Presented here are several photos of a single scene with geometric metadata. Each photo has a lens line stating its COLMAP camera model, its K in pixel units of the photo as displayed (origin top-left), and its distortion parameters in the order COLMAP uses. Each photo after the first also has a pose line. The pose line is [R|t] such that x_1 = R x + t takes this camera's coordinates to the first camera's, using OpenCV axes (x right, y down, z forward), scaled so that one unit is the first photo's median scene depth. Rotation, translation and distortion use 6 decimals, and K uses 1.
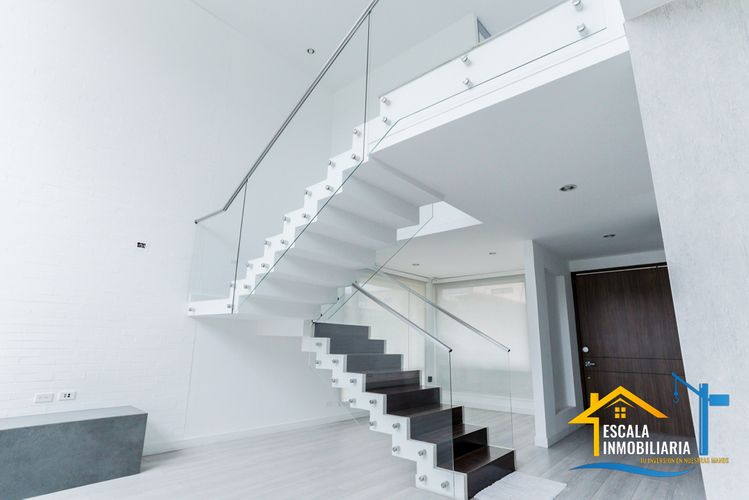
lens RADIAL K [[366.4, 0, 381.8], [0, 366.4, 261.6], [0, 0, 1]] dist [-0.035755, 0.006340]
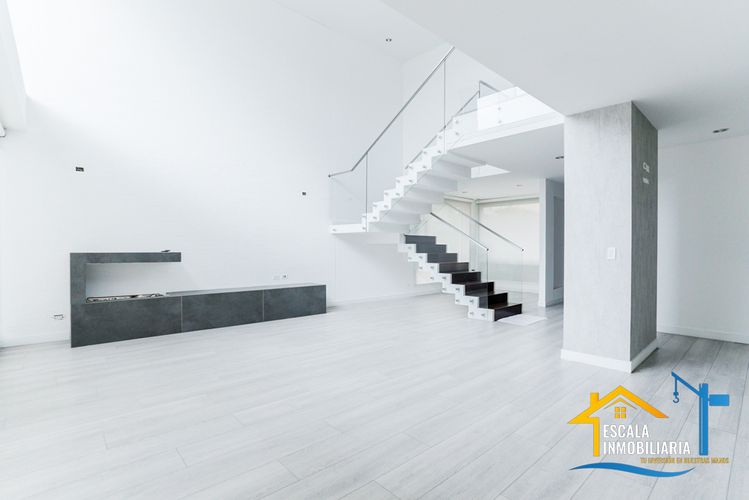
lens RADIAL K [[366.4, 0, 377.2], [0, 366.4, 255.0], [0, 0, 1]] dist [-0.035755, 0.006340]
pose [[0.993549, -0.013287, -0.112627, -0.141248], [0.039273, 0.971976, 0.231777, -0.159987], [0.106391, -0.234705, 0.966227, -0.753041]]
